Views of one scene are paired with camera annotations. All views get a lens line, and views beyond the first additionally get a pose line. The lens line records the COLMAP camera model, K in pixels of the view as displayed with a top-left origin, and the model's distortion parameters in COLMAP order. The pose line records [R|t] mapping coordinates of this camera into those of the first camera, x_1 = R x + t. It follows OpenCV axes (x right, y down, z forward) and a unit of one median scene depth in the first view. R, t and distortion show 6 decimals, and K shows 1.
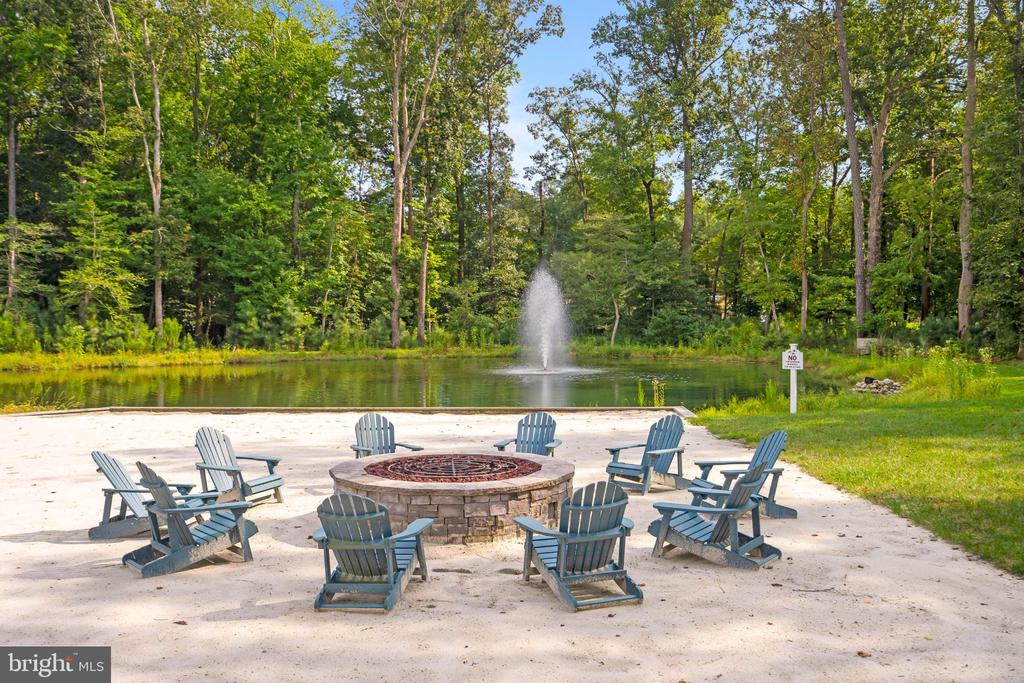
lens RADIAL K [[1022.7, 0, 512.8], [0, 1022.7, 341.6], [0, 0, 1]] dist [0.002747, 0.000000]
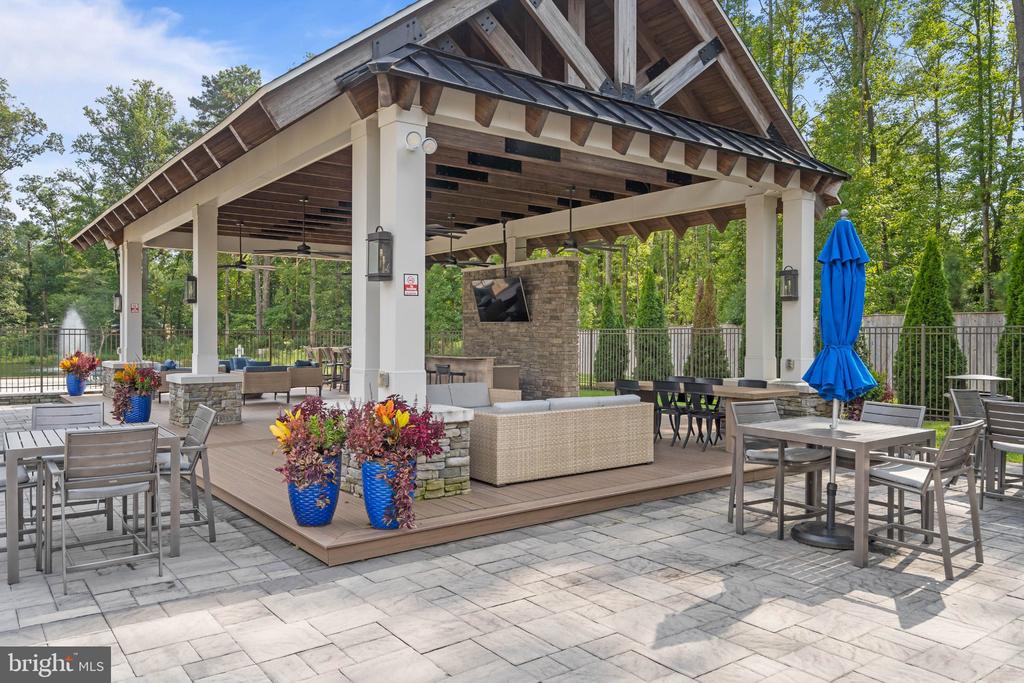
lens RADIAL K [[745.4, 0, 512.7], [0, 745.4, 341.5], [0, 0, 1]] dist [-0.000837, -0.003260]
pose [[0.788167, -0.001642, 0.615459, -0.083732], [0.015274, 0.999741, -0.016893, 0.008912], [-0.615271, 0.022715, 0.787988, -0.223644]]
